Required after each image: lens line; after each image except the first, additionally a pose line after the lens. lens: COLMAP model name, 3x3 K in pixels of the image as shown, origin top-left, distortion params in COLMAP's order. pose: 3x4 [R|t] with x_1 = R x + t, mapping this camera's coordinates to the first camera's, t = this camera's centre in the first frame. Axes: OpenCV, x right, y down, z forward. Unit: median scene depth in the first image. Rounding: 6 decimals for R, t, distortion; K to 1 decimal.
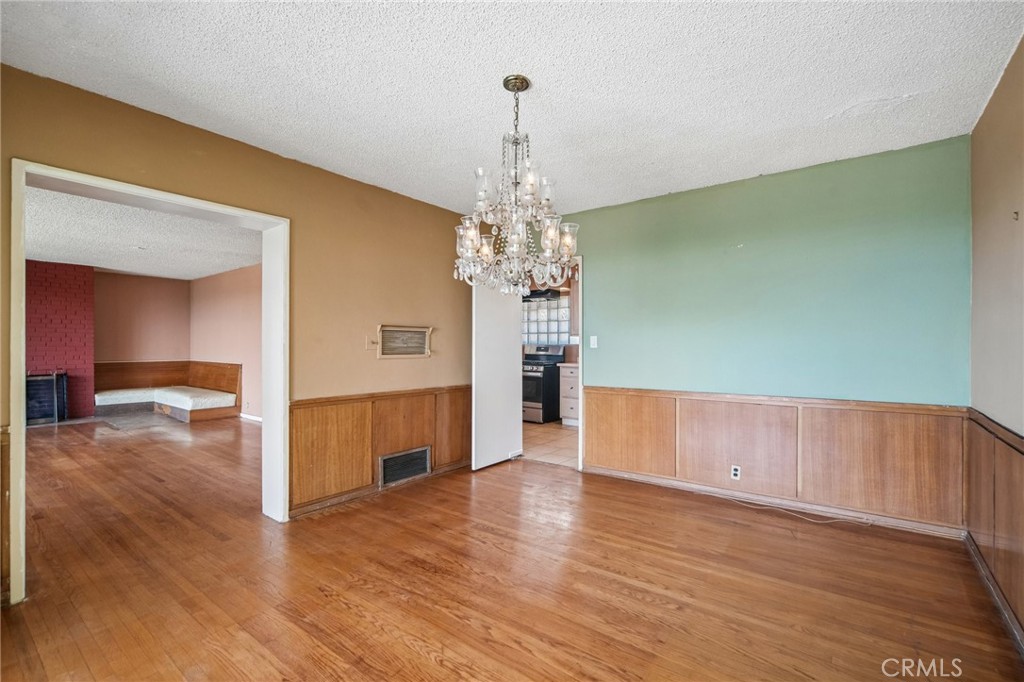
lens RADIAL K [[461.2, 0, 509.7], [0, 461.2, 346.2], [0, 0, 1]] dist [-0.002184, -0.000168]
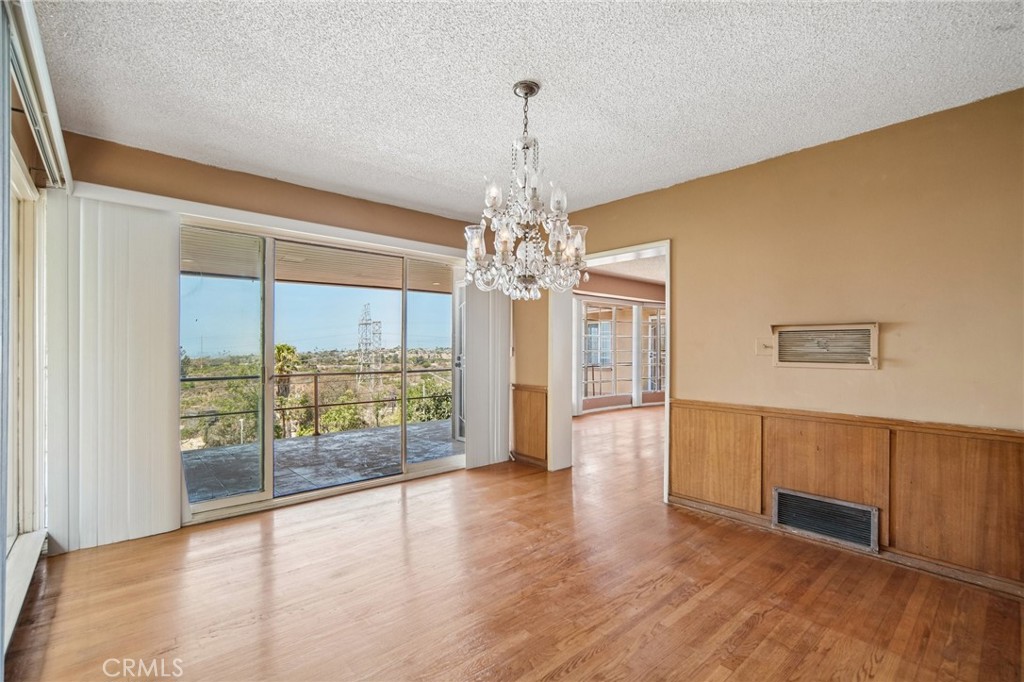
lens RADIAL K [[461.2, 0, 509.7], [0, 461.2, 346.2], [0, 0, 1]] dist [-0.002184, -0.000168]
pose [[-0.176426, -0.002290, -0.984311, 0.637524], [-0.001974, 0.999996, -0.001972, -0.006917], [0.984312, 0.001595, -0.176430, 0.720578]]
